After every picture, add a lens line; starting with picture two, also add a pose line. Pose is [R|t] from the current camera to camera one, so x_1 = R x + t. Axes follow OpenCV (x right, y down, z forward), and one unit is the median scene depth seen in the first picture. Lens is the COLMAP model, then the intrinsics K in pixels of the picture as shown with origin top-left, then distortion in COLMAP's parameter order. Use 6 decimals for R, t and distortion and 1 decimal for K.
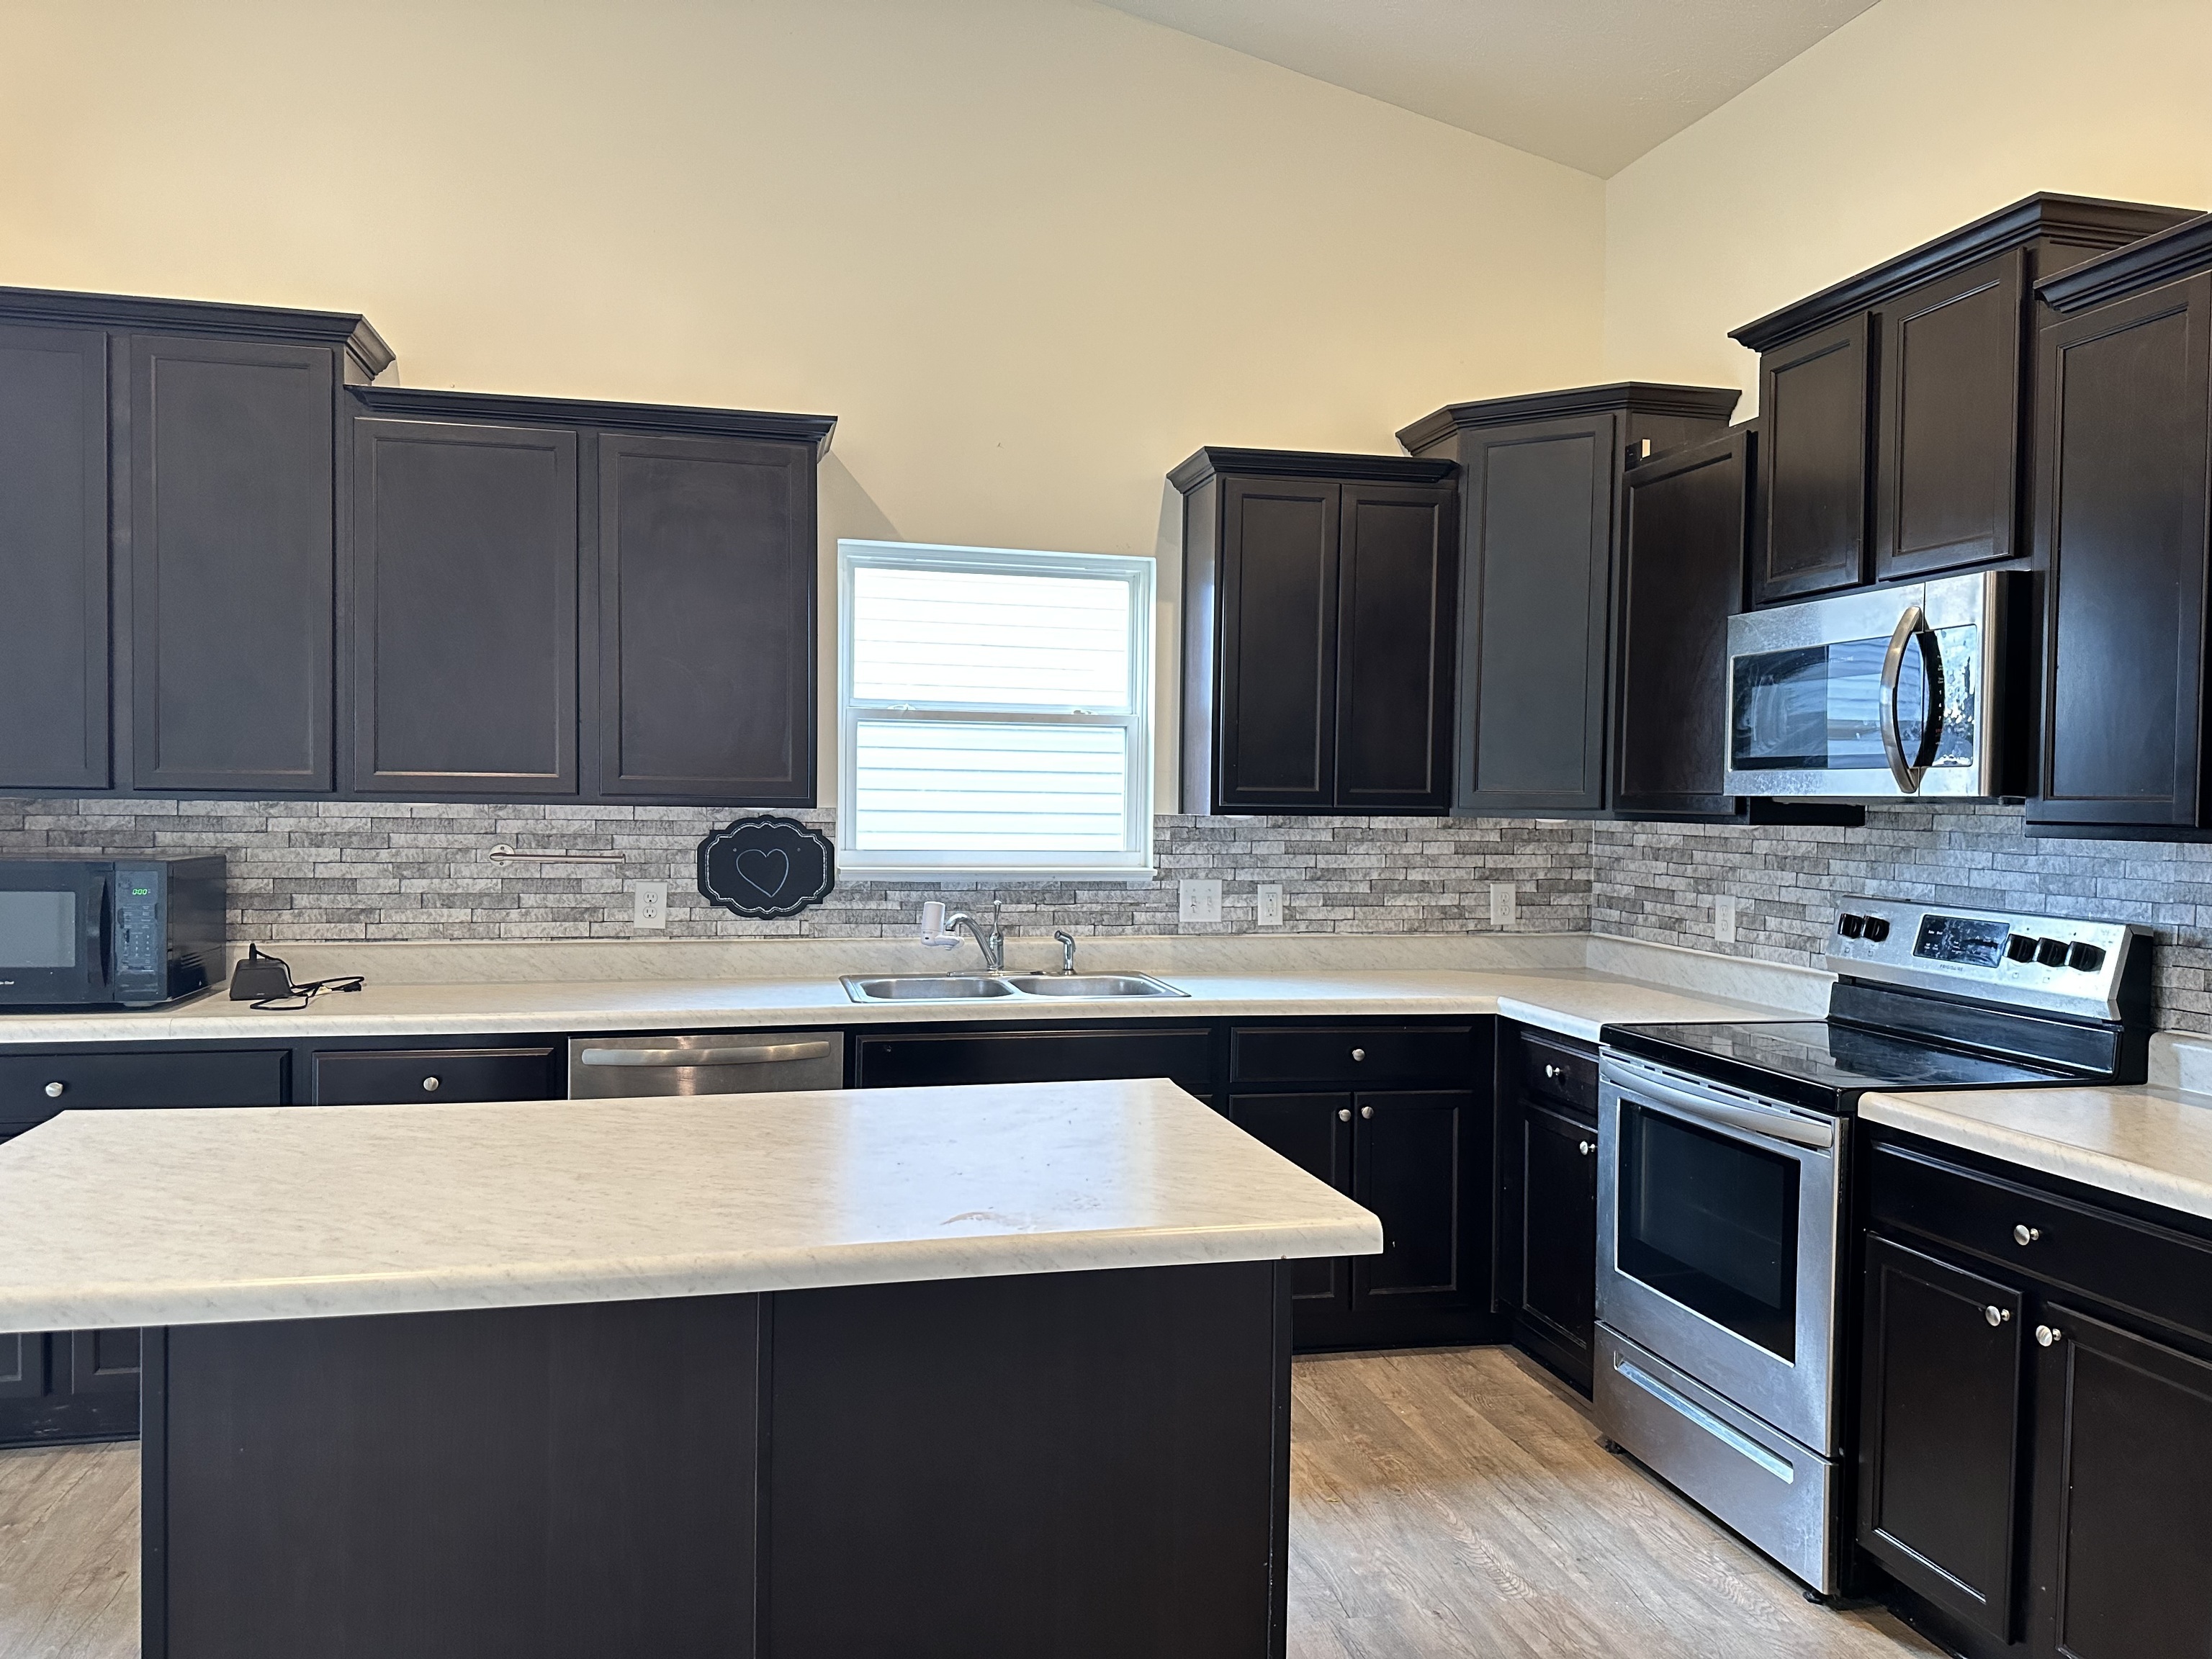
lens RADIAL K [[1567.4, 0, 1074.6], [0, 1567.4, 826.1], [0, 0, 1]] dist [0.056492, -0.060333]
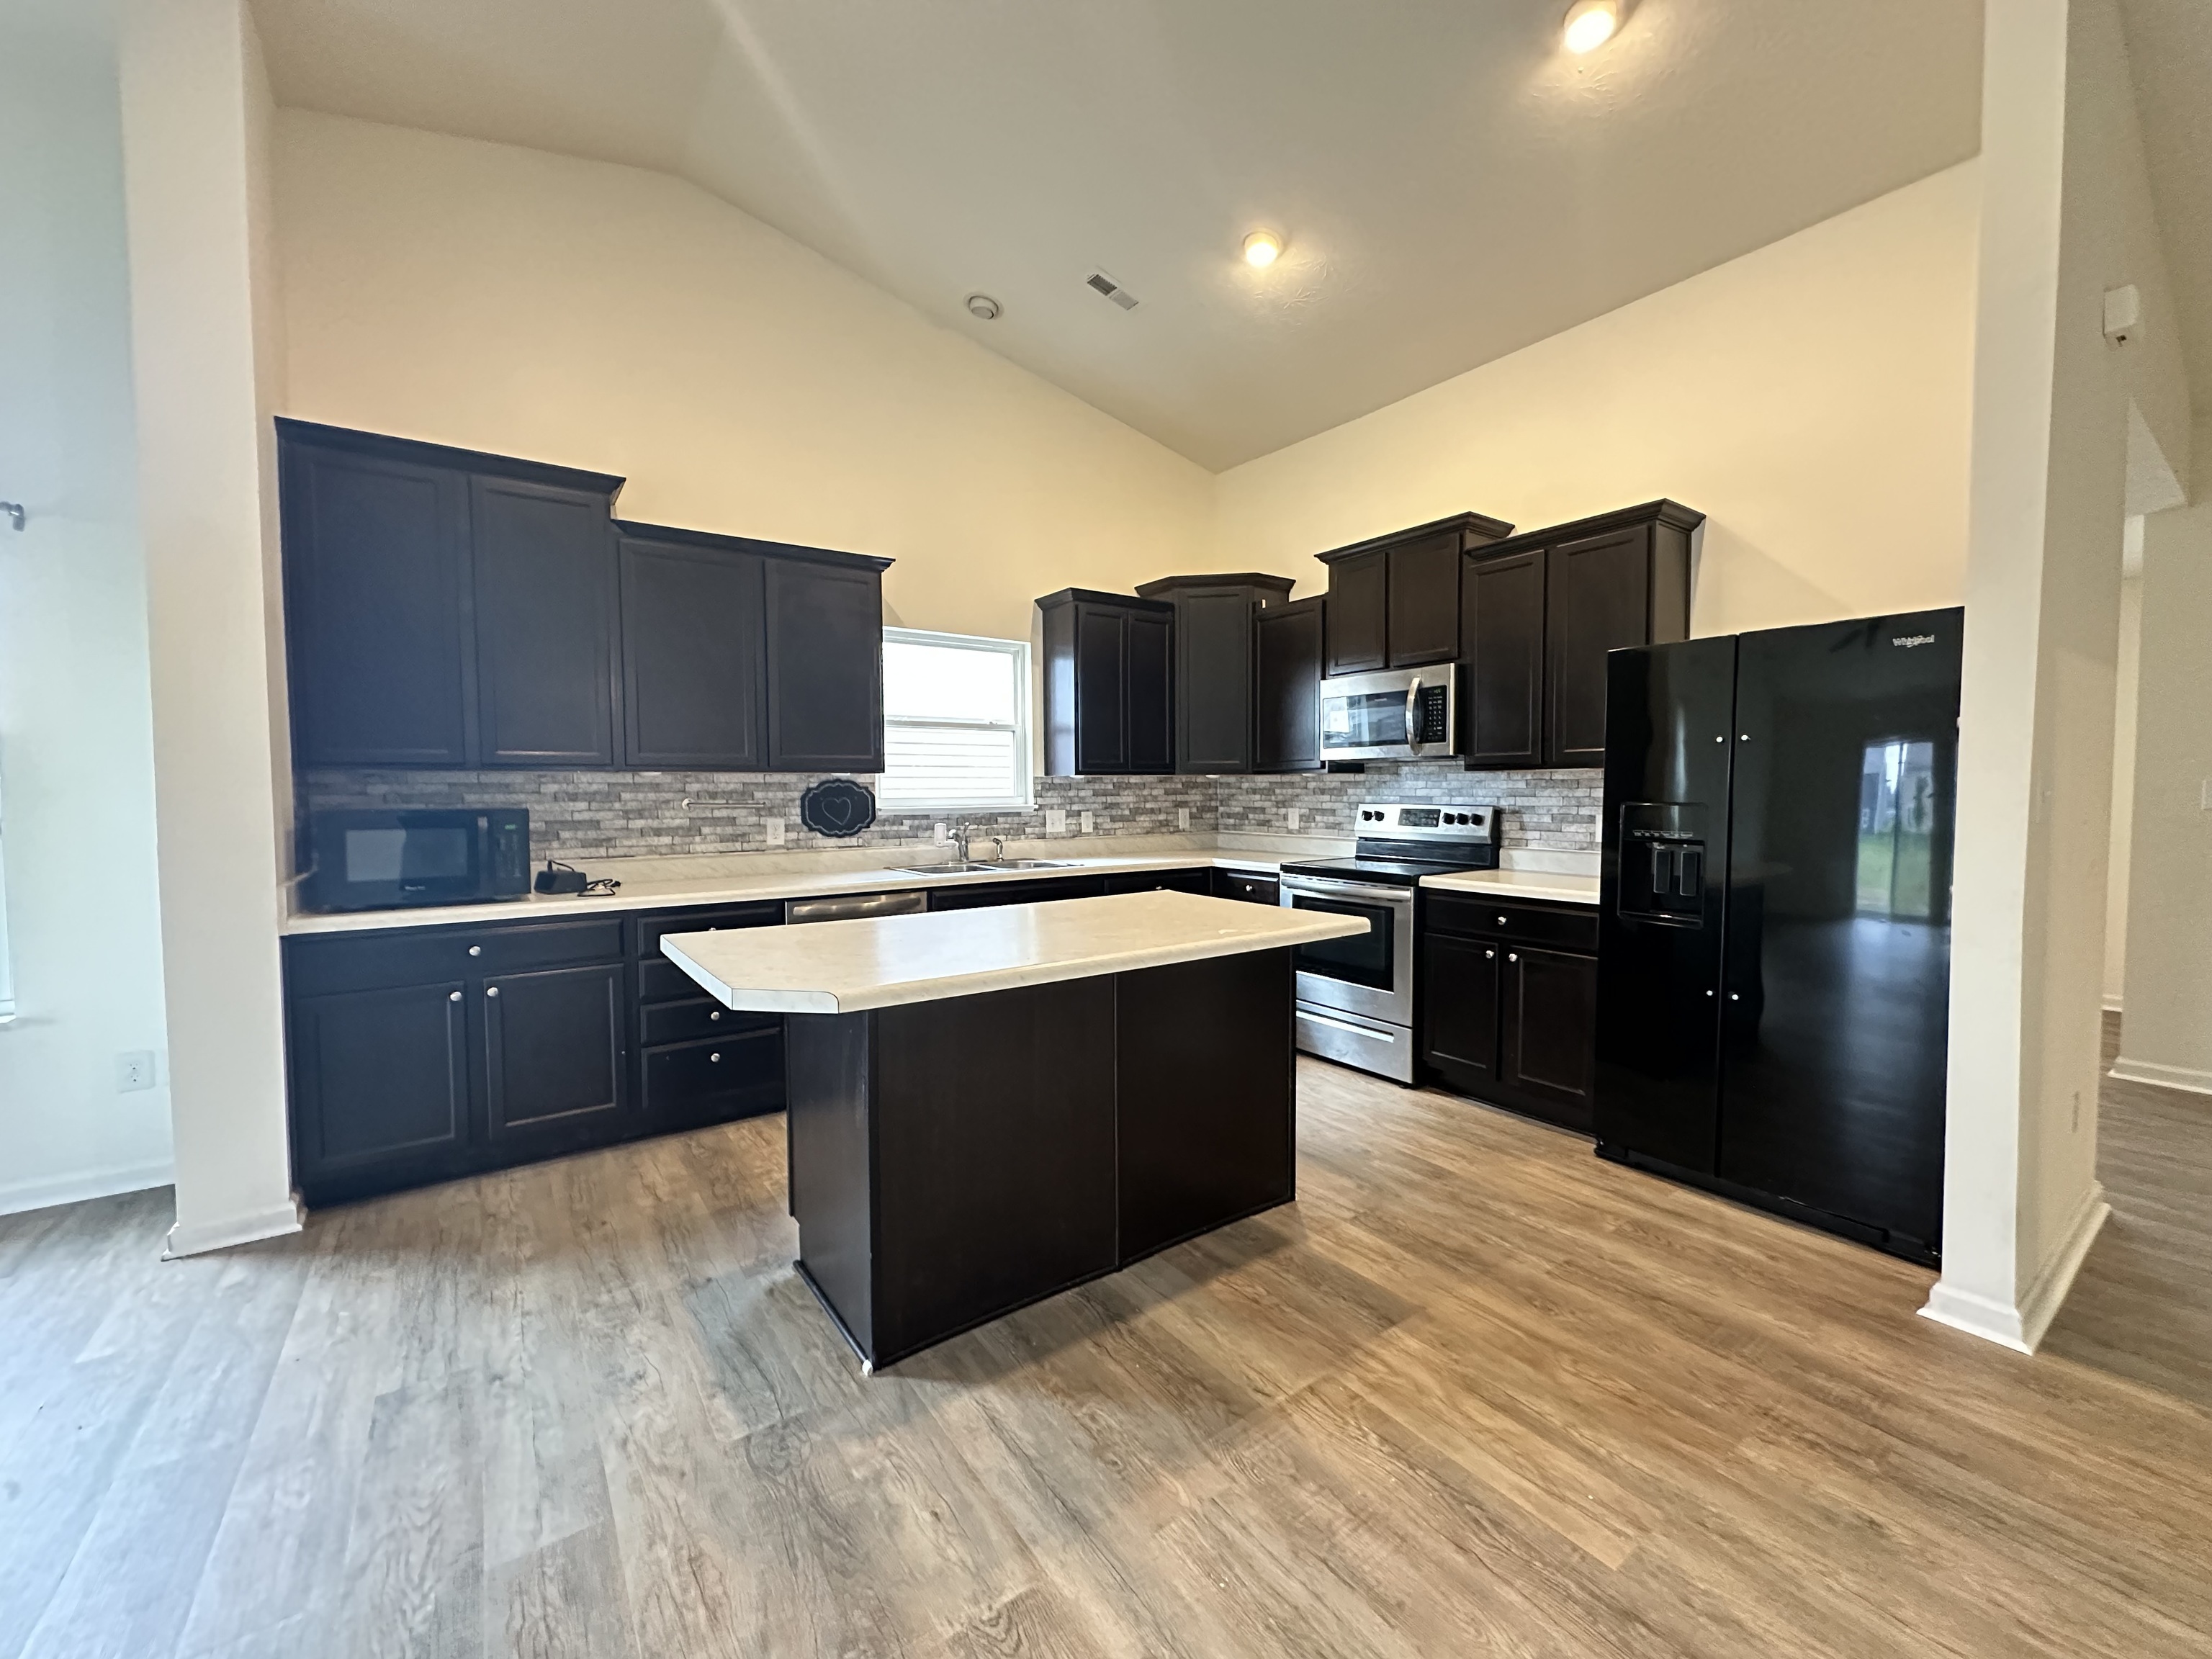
lens RADIAL K [[884.0, 0, 1101.6], [0, 884.0, 825.1], [0, 0, 1]] dist [0.007012, -0.000981]
pose [[0.919760, -0.035934, 0.390834, -0.327101], [0.026469, 0.999212, 0.029578, 0.024232], [-0.391589, -0.016859, 0.919986, -0.040655]]
